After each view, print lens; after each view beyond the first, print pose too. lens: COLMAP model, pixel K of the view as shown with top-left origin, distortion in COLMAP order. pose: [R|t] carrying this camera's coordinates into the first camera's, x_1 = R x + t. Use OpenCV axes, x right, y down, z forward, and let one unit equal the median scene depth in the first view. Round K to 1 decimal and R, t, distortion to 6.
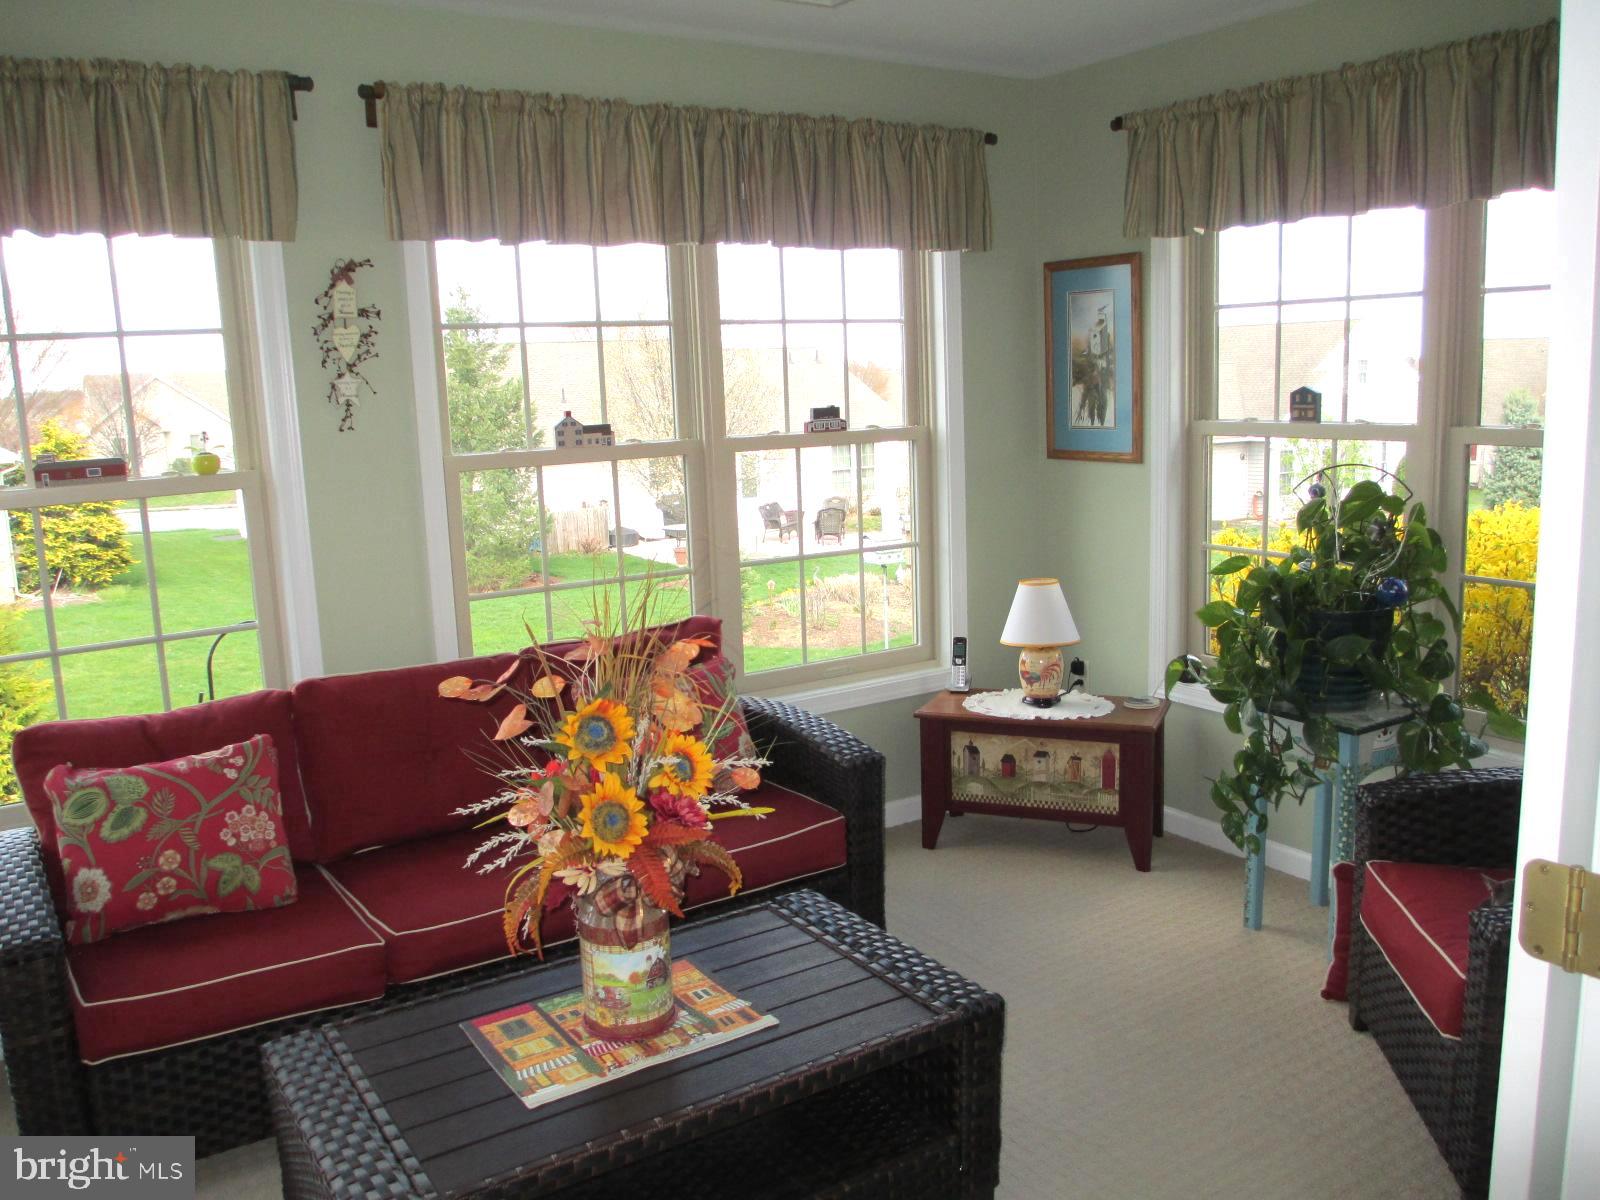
lens RADIAL K [[1332.0, 0, 754.3], [0, 1332.0, 554.4], [0, 0, 1]] dist [-0.071394, 0.029761]
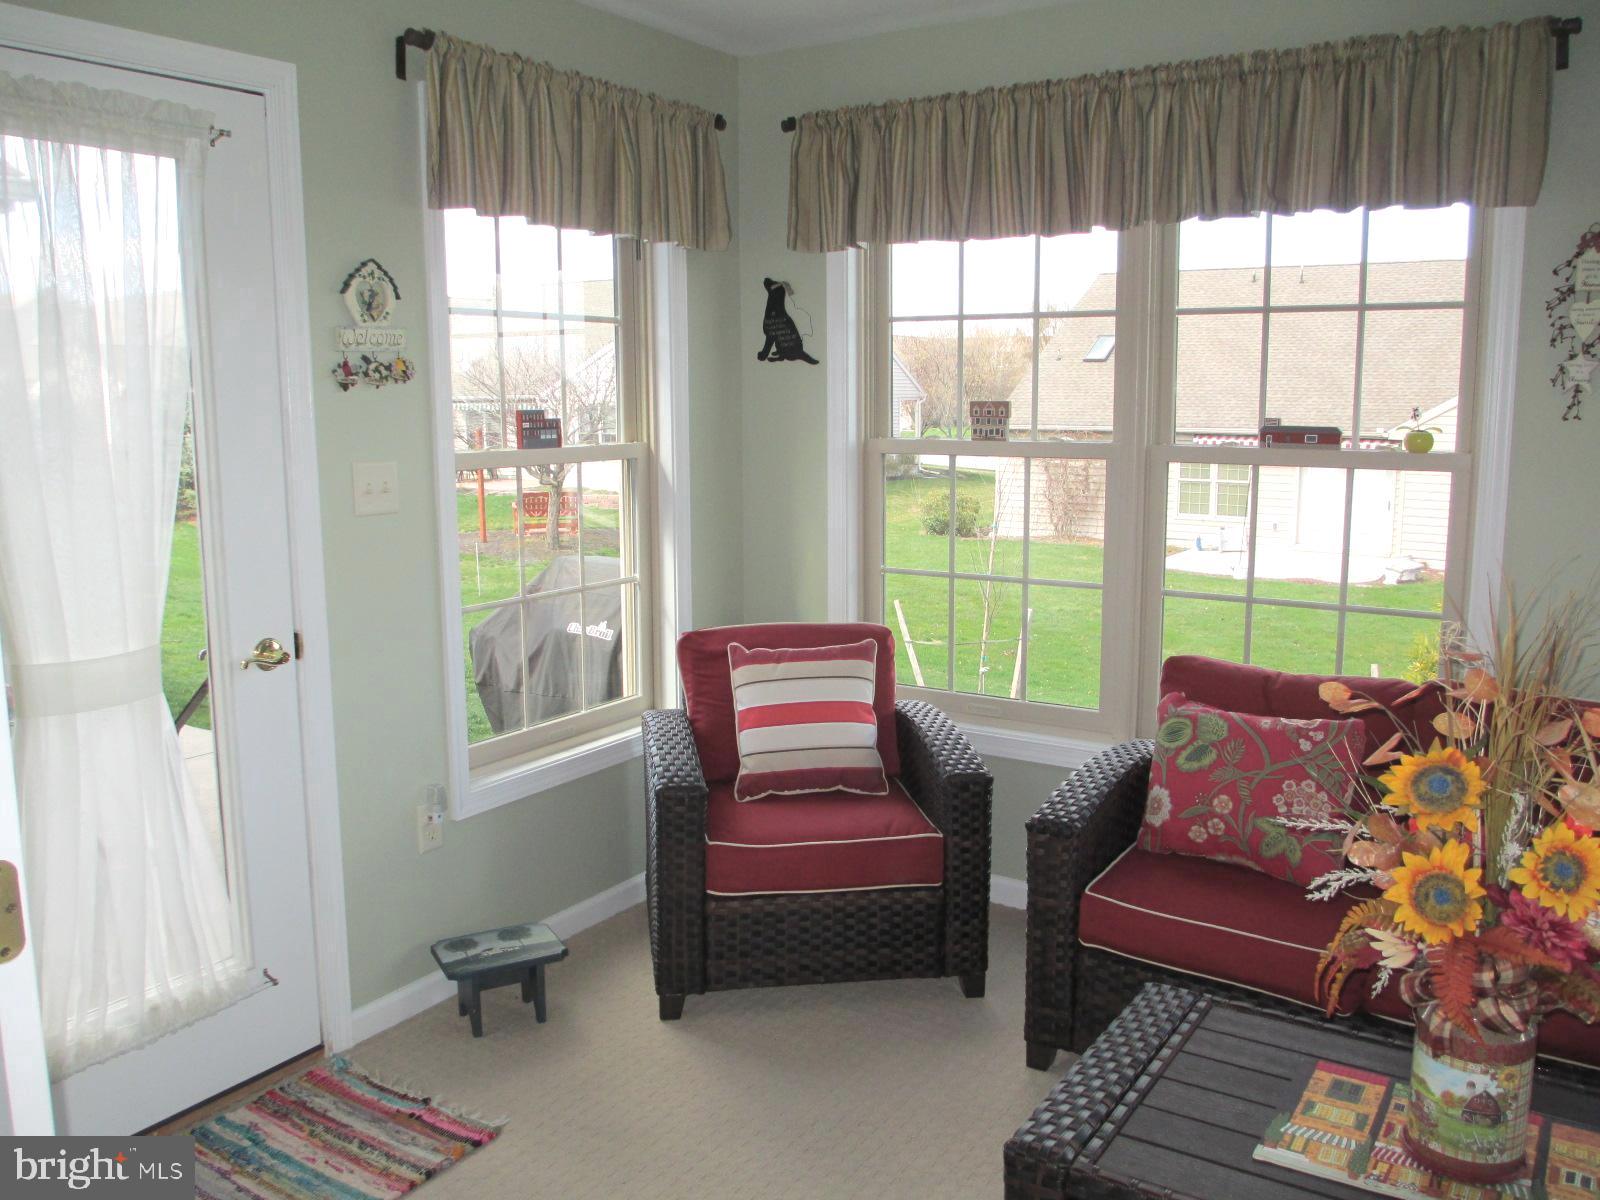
lens RADIAL K [[1332.0, 0, 806.7], [0, 1332.0, 558.9], [0, 0, 1]] dist [-0.071394, 0.029761]
pose [[0.422206, 0.167885, -0.890818, 0.323220], [-0.139137, 0.983058, 0.119324, -0.042477], [0.895758, 0.073566, 0.438412, 0.206389]]
